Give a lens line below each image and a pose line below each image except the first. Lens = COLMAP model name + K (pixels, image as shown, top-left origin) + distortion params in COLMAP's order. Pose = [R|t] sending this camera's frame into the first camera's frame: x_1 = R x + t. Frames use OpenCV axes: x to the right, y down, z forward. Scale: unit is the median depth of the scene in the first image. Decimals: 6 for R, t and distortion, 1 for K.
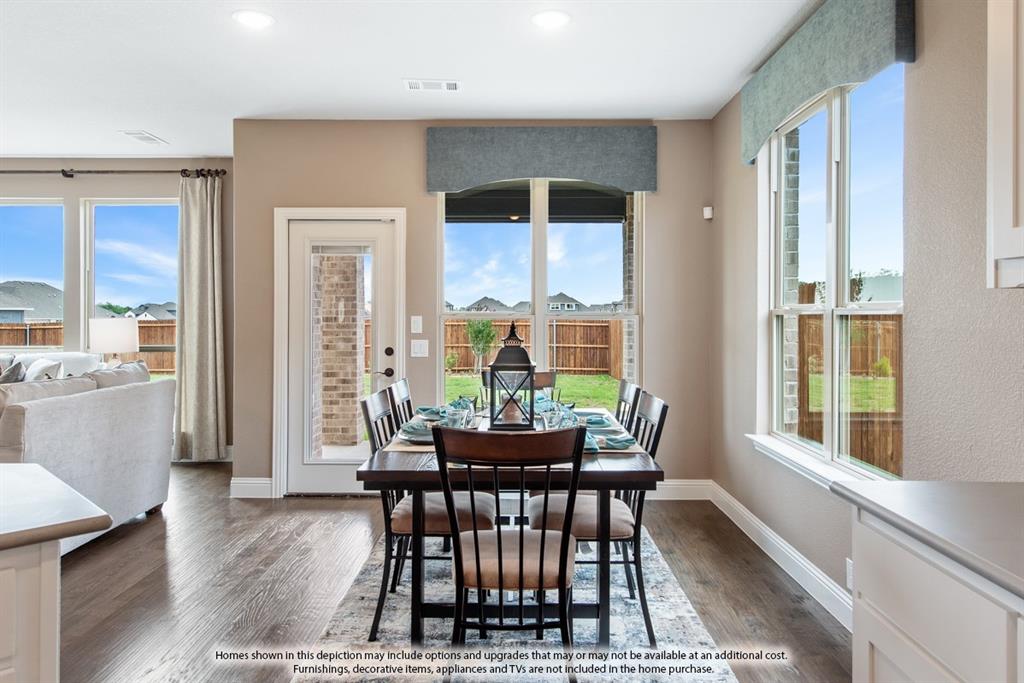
lens RADIAL K [[682.6, 0, 513.6], [0, 682.6, 317.2], [0, 0, 1]] dist [0.026525, -0.000216]
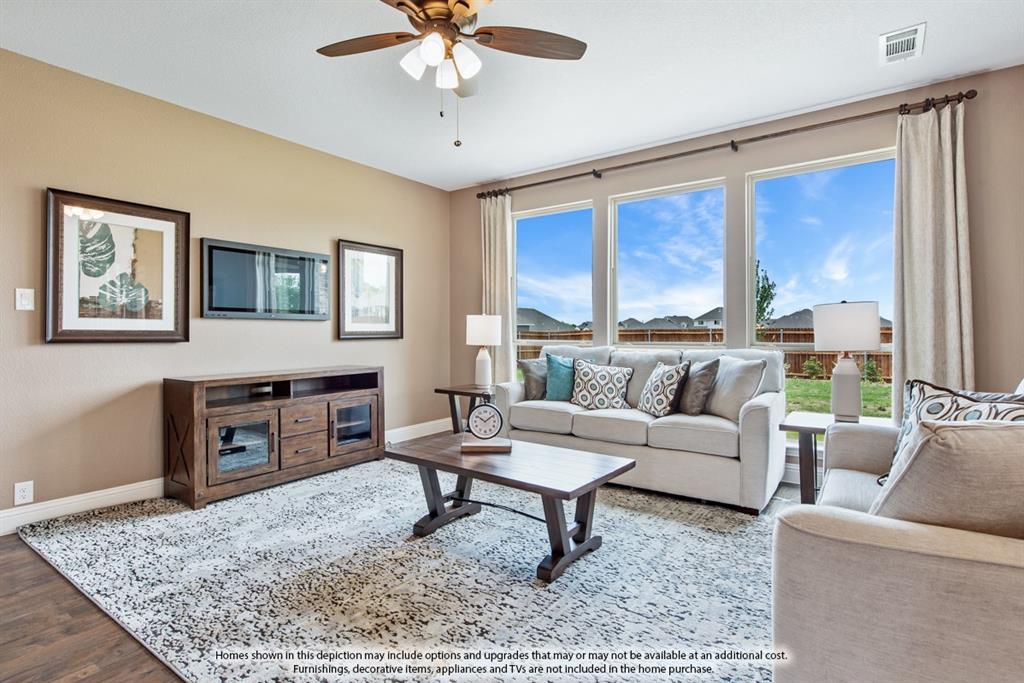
lens RADIAL K [[526.1, 0, 508.3], [0, 526.1, 329.4], [0, 0, 1]] dist [0.001965, -0.000235]
pose [[0.807647, -0.005279, -0.589642, -0.587312], [0.003279, 0.999985, -0.004462, 0.032819], [0.589657, 0.001670, 0.807652, 0.352157]]
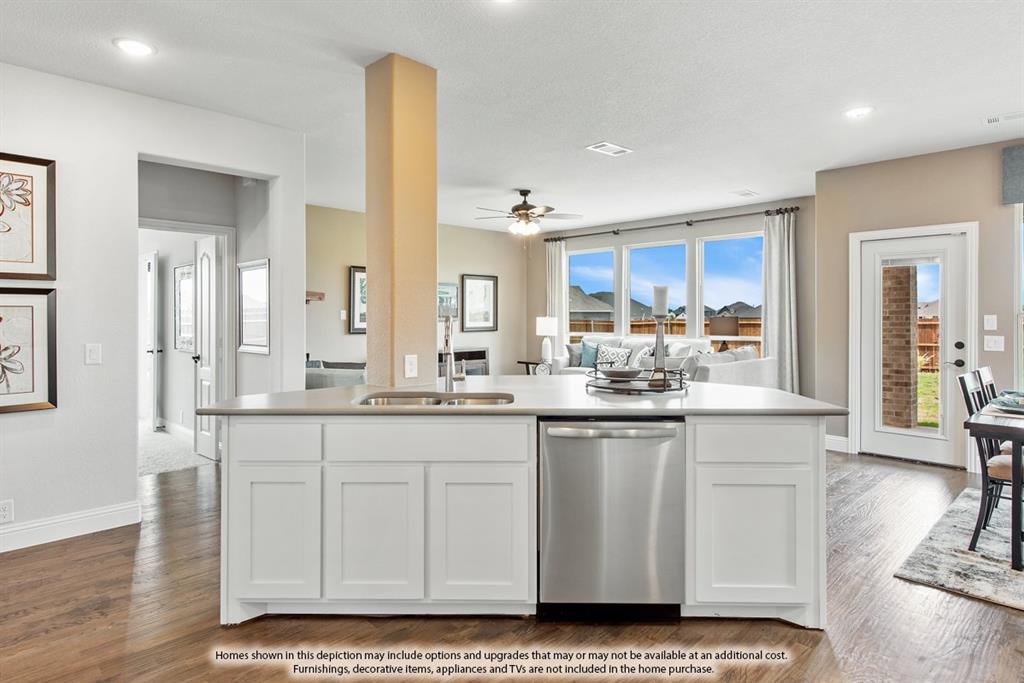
lens RADIAL K [[590.4, 0, 483.8], [0, 590.4, 317.4], [0, 0, 1]] dist [0.001757, -0.000941]
pose [[0.691357, -0.000818, -0.722513, -0.014146], [0.001328, 0.999999, 0.000138, 0.001141], [0.722512, -0.001055, 0.691358, -0.290764]]
